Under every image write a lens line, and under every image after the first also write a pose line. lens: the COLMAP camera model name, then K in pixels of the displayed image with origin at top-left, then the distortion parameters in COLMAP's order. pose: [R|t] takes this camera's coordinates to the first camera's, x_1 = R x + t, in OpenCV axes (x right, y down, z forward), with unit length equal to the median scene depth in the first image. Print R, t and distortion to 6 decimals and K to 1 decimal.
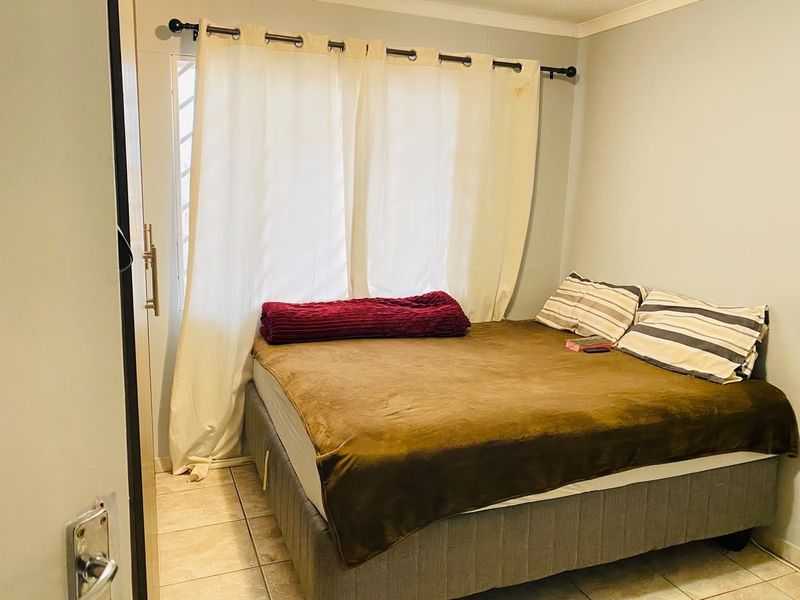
lens RADIAL K [[611.9, 0, 400.2], [0, 611.9, 297.9], [0, 0, 1]] dist [0.006754, -0.000646]
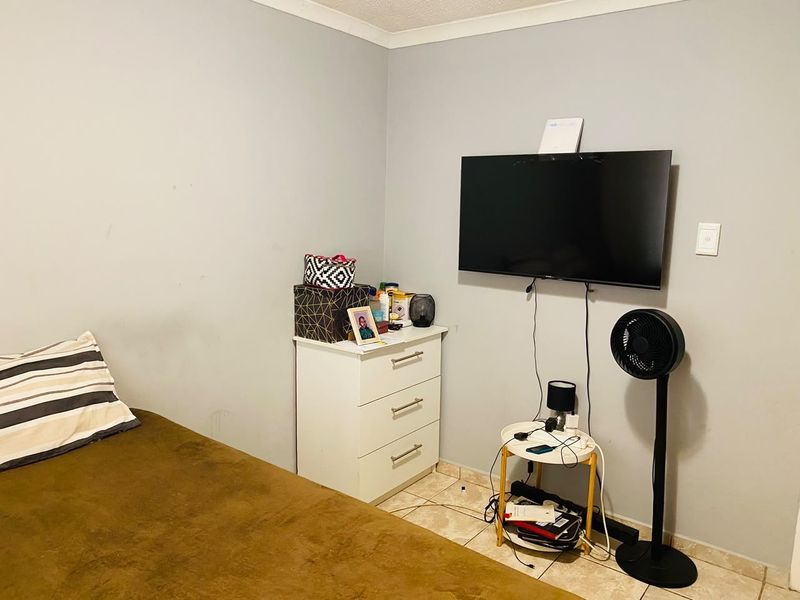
lens RADIAL K [[611.9, 0, 400.2], [0, 611.9, 297.9], [0, 0, 1]] dist [0.006754, -0.000646]
pose [[-0.509074, -0.178763, 0.841955, -0.343845], [0.115052, 0.955284, 0.272389, -0.212340], [-0.852999, 0.235535, -0.465743, 0.982189]]
